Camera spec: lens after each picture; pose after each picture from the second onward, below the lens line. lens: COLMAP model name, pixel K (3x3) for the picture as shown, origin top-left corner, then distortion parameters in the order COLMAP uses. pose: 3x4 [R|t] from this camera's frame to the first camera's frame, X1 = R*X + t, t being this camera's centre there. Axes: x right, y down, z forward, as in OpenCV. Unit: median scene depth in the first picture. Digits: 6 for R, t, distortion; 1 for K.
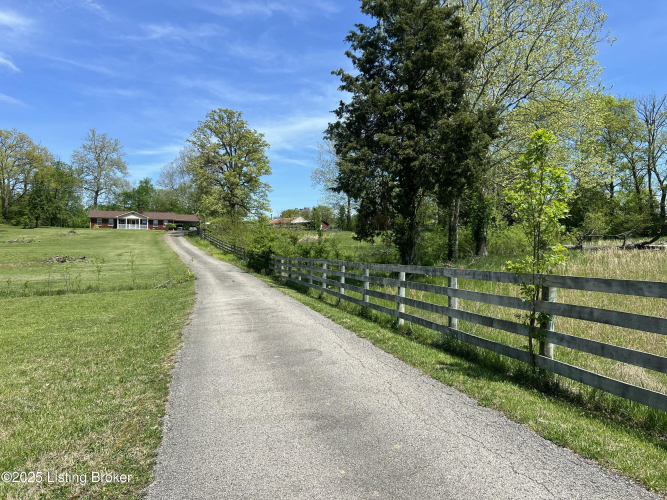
lens RADIAL K [[492.4, 0, 333.5], [0, 492.4, 250.0], [0, 0, 1]] dist [0.011703, -0.000585]
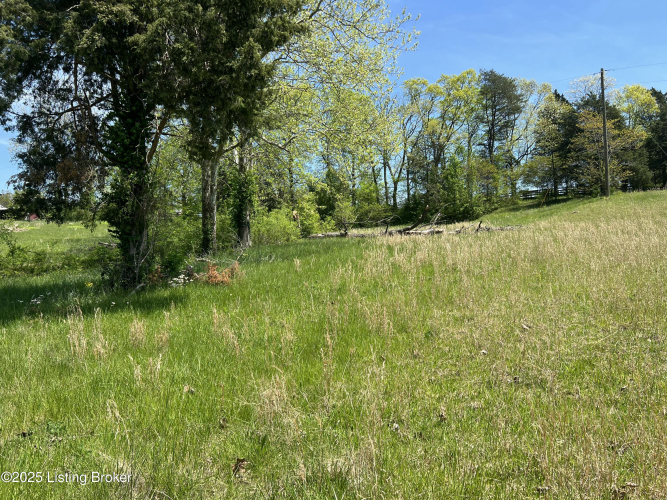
lens RADIAL K [[497.4, 0, 332.4], [0, 497.4, 256.7], [0, 0, 1]] dist [0.009419, -0.002237]
pose [[0.878854, -0.031247, 0.476067, 0.022163], [0.017613, 0.999298, 0.033075, 0.002498], [-0.476766, -0.020683, 0.878787, 0.114716]]
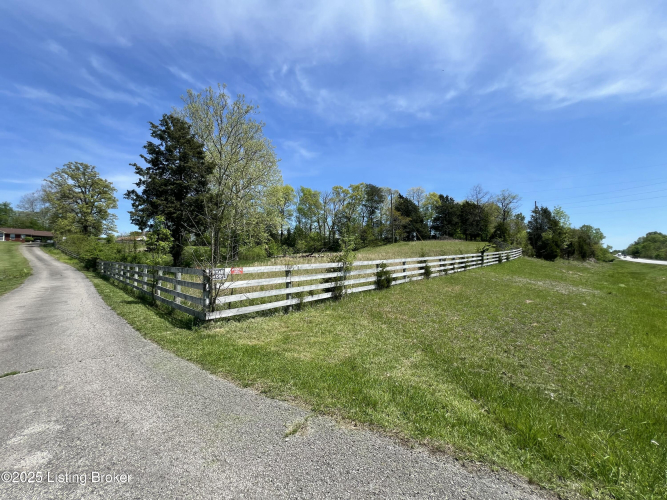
lens RADIAL K [[263.9, 0, 331.5], [0, 263.9, 250.7], [0, 0, 1]] dist [-0.013227, 0.000506]
pose [[0.861641, 0.017161, 0.507227, 0.043966], [-0.004392, 0.999643, -0.026361, -0.000630], [-0.507499, 0.020486, 0.861409, -0.070536]]
